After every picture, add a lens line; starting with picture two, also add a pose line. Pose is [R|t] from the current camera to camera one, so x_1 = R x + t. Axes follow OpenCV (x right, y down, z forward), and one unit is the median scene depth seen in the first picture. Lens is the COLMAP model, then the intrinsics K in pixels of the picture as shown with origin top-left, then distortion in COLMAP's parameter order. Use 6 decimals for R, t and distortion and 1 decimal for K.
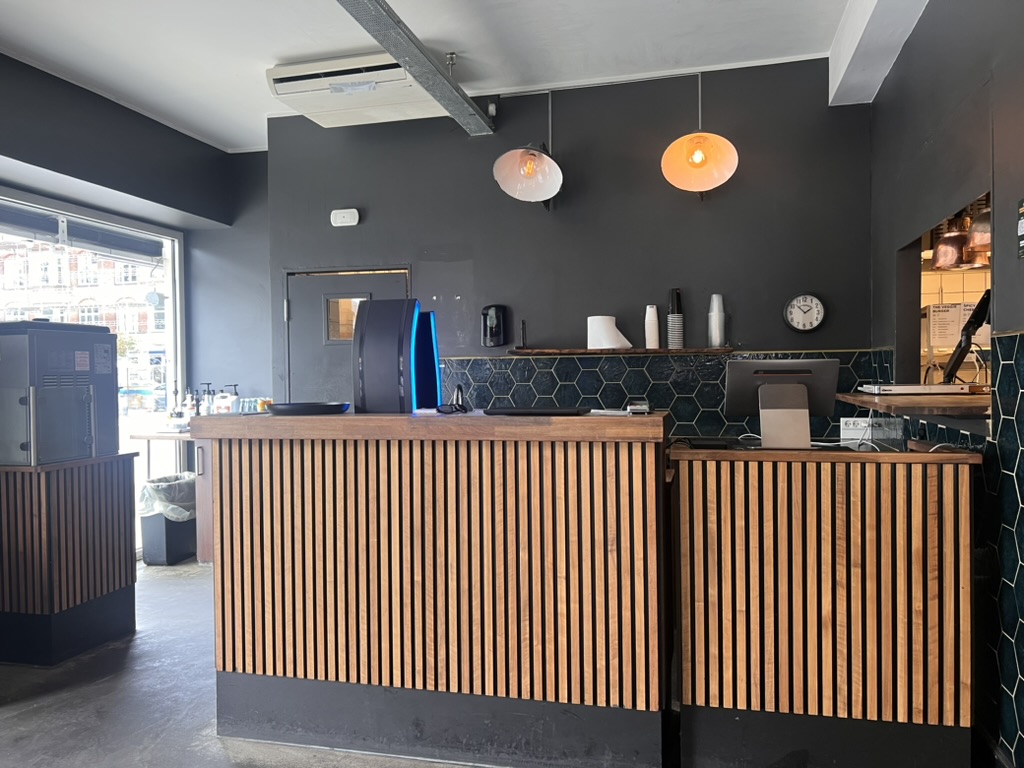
lens RADIAL K [[774.4, 0, 512.0], [0, 774.4, 388.3], [0, 0, 1]] dist [0.057018, -0.061263]
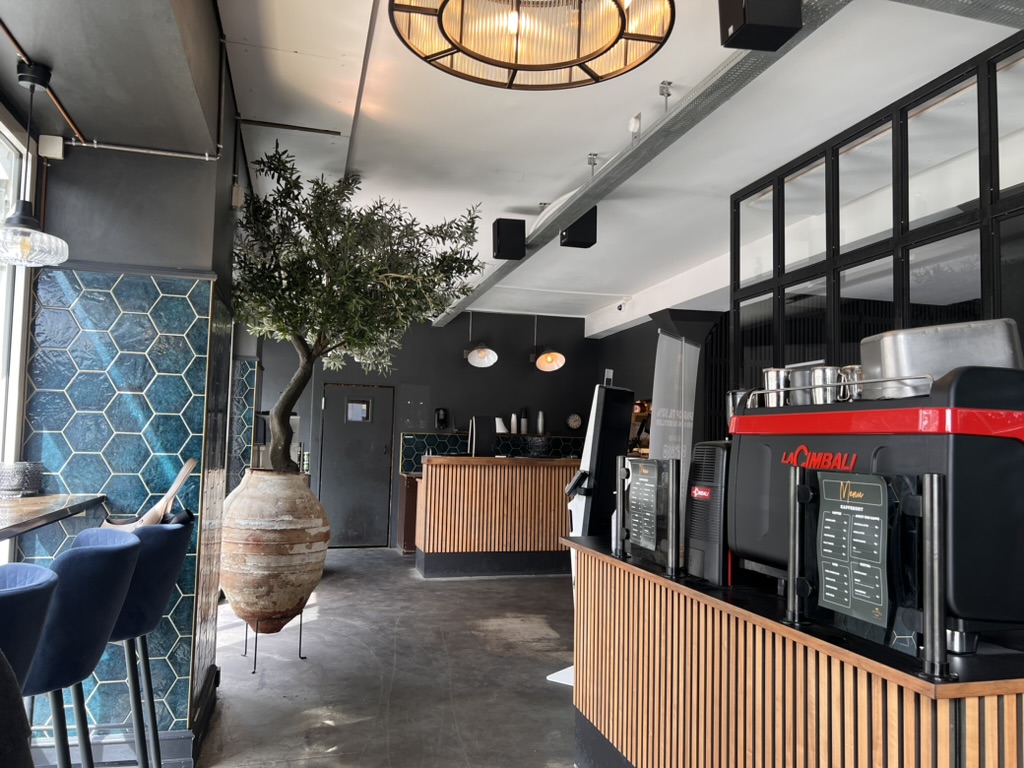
lens RADIAL K [[774.4, 0, 514.8], [0, 774.4, 384.4], [0, 0, 1]] dist [0.057018, -0.061263]
pose [[0.871036, 0.069400, 0.486292, -1.001539], [-0.025604, 0.995038, -0.096143, 0.025836], [-0.490551, 0.071293, 0.868491, -1.033732]]
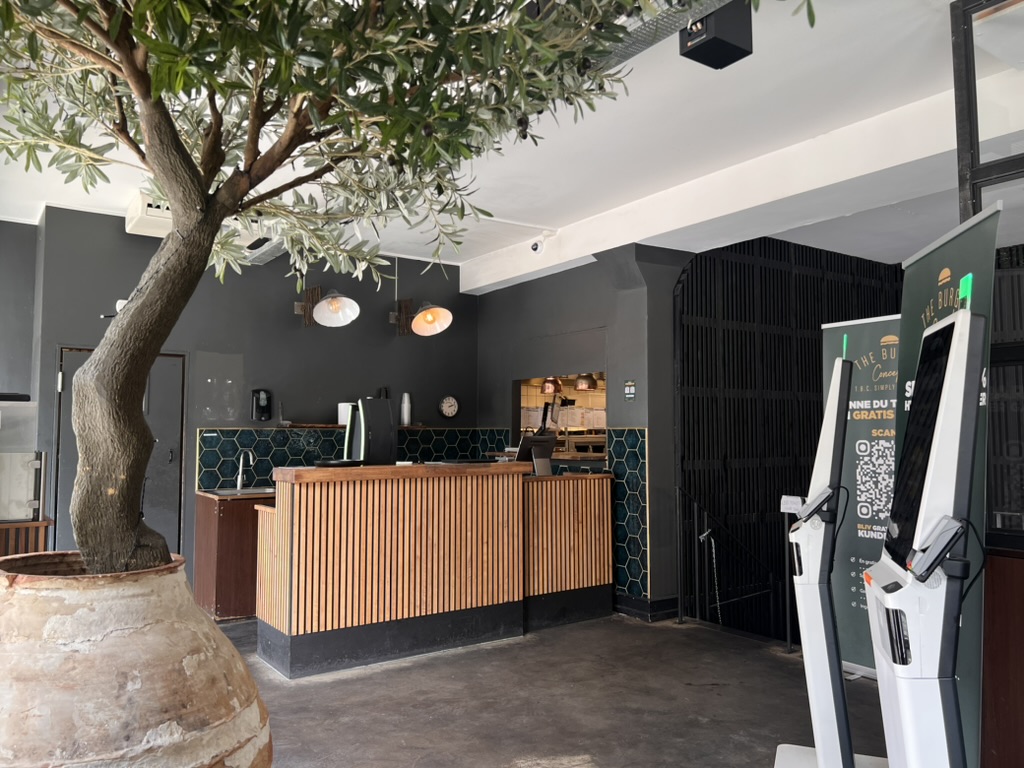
lens RADIAL K [[774.4, 0, 508.5], [0, 774.4, 384.6], [0, 0, 1]] dist [0.057018, -0.061263]
pose [[0.654029, 0.058198, 0.754227, -0.894558], [0.007017, 0.996527, -0.082980, -0.000403], [-0.756437, 0.059563, 0.651349, -0.244081]]
